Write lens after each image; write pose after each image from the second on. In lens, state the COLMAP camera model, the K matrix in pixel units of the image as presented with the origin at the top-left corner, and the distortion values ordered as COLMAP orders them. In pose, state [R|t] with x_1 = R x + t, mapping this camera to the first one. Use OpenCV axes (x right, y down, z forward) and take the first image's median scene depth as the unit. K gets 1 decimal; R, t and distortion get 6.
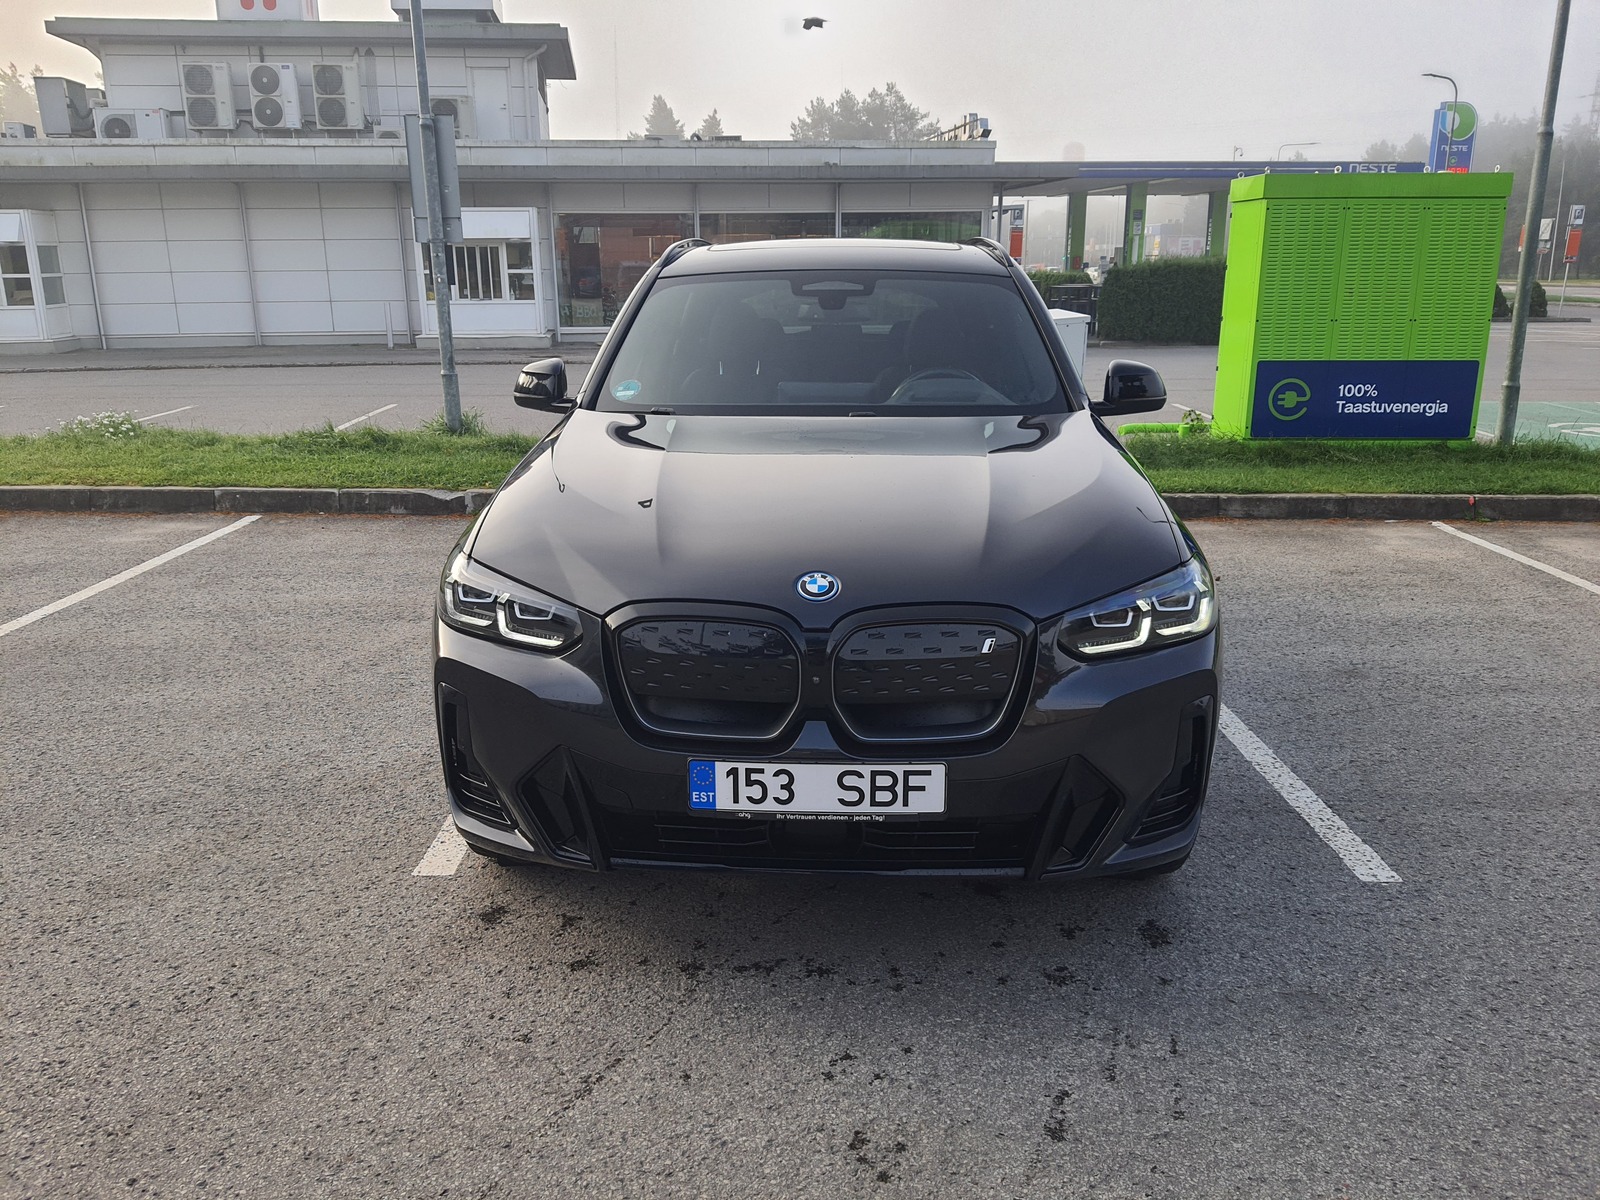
lens RADIAL K [[1288.8, 0, 800.0], [0, 1288.8, 600.0], [0, 0, 1]] dist [0.075054, -0.171980]
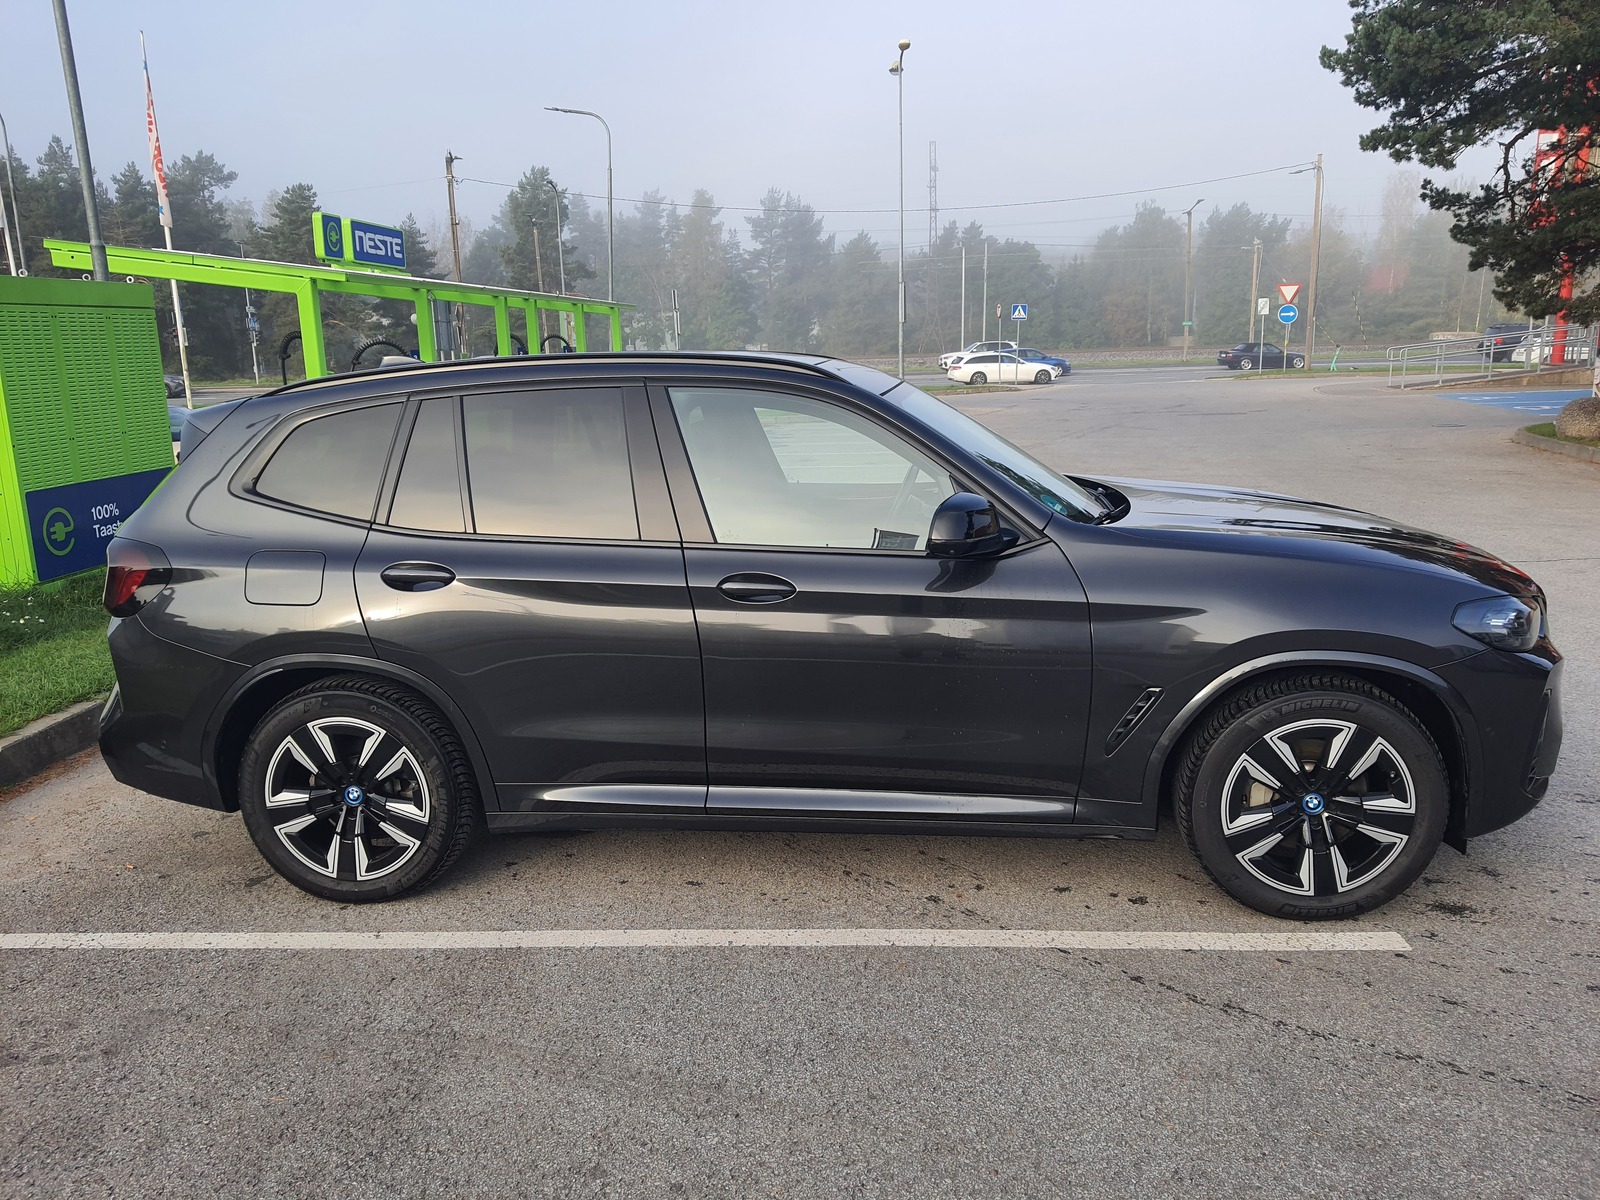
lens RADIAL K [[1243.5, 0, 800.0], [0, 1243.5, 600.0], [0, 0, 1]] dist [0.085508, -0.137852]
pose [[0.057856, -0.204272, 0.977203, -1.652928], [0.273019, 0.944765, 0.181327, -0.492254], [-0.960267, 0.256304, 0.110430, 1.682273]]
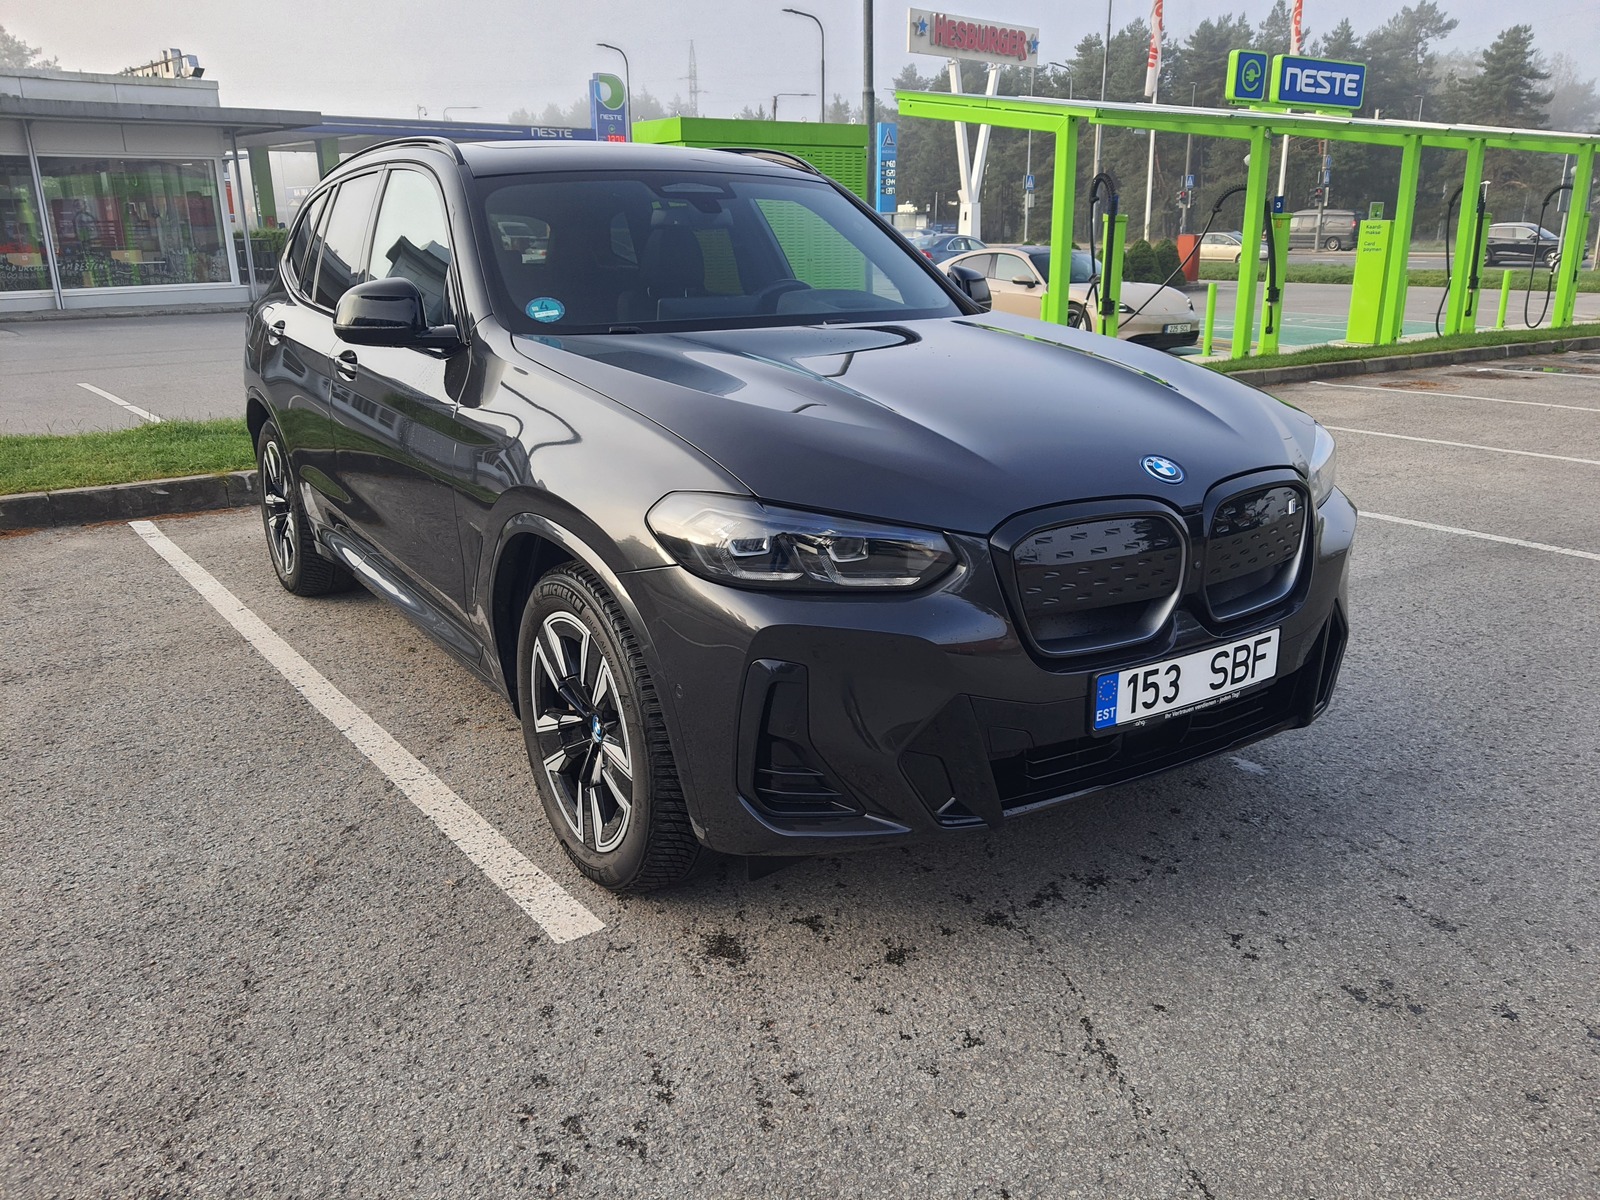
lens RADIAL K [[1276.6, 0, 836.7], [0, 1276.6, 603.9], [0, 0, 1]] dist [0.011663, -0.003882]
pose [[0.801608, -0.173604, 0.572089, -0.733801], [0.155630, 0.984514, 0.080690, -0.027264], [-0.577238, 0.024353, 0.816213, 0.370015]]
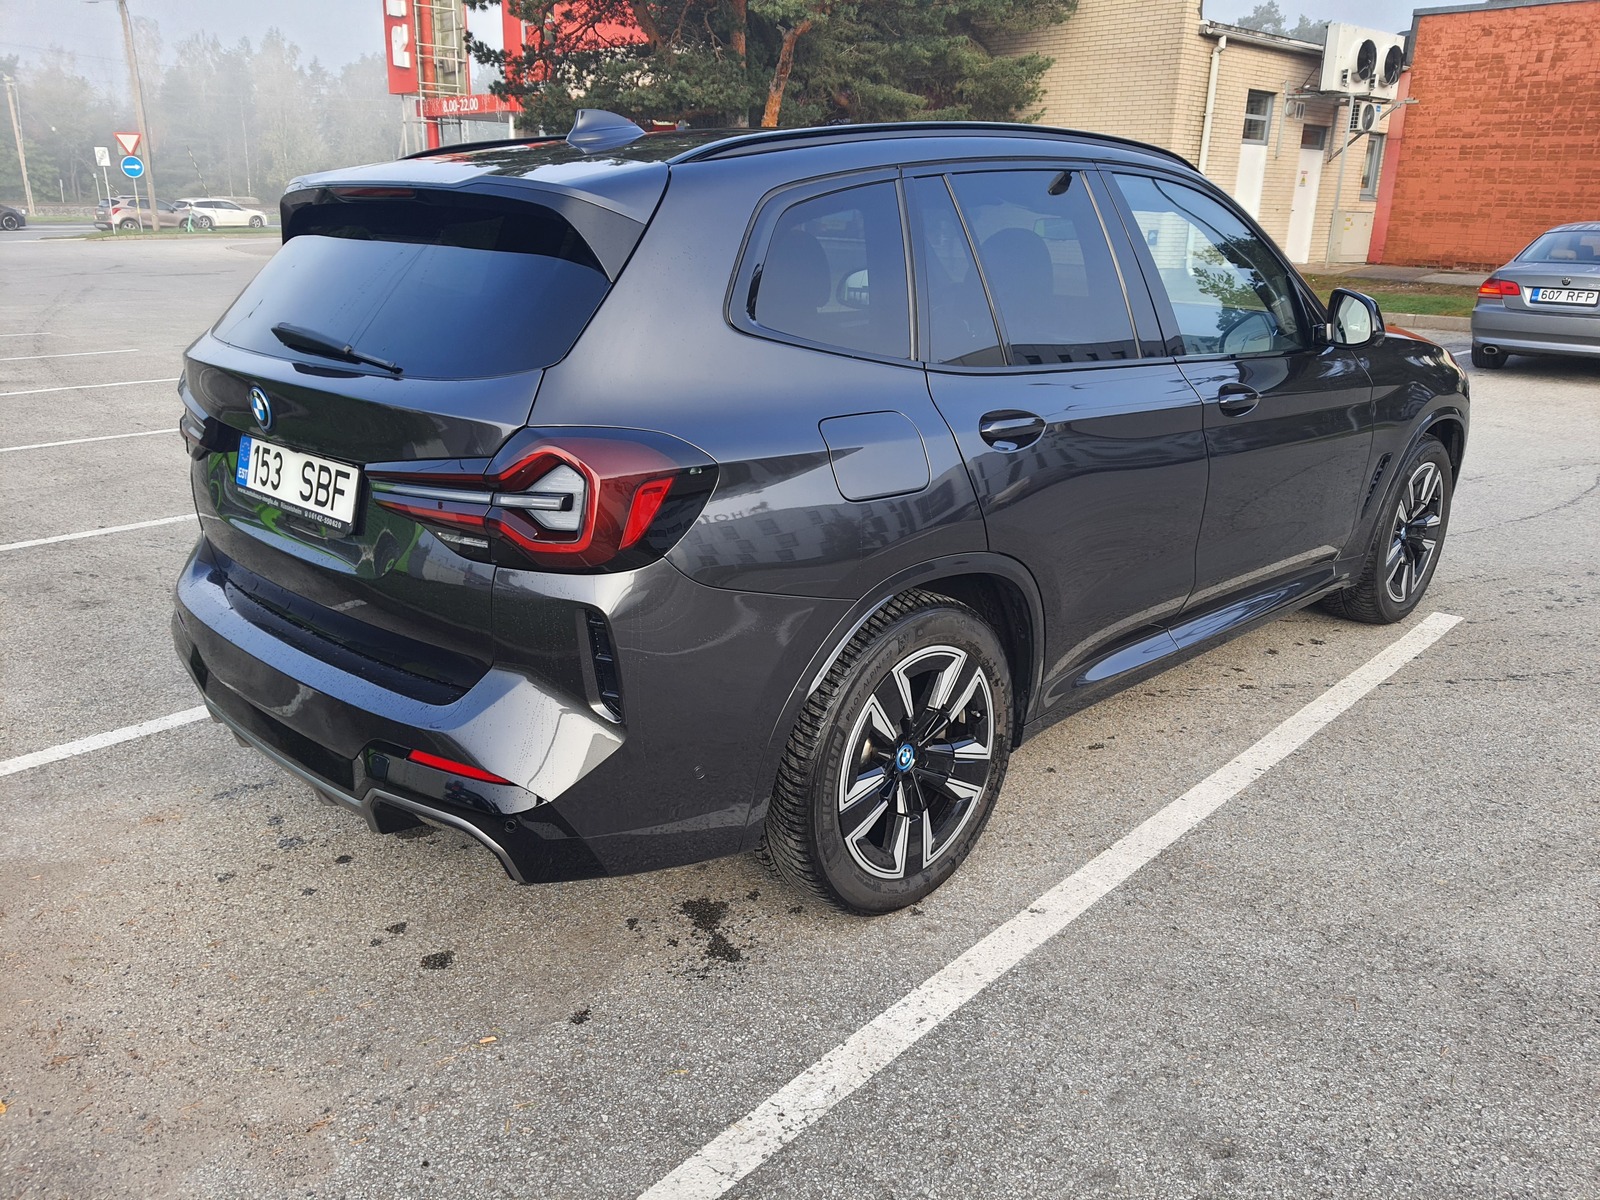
lens RADIAL K [[1252.1, 0, 807.4], [0, 1252.1, 613.7], [0, 0, 1]] dist [0.087321, -0.144574]
pose [[-0.746994, -0.218896, 0.627762, -0.837824], [0.149803, 0.864542, 0.479714, -0.772656], [-0.647734, 0.452384, -0.613016, 3.075303]]
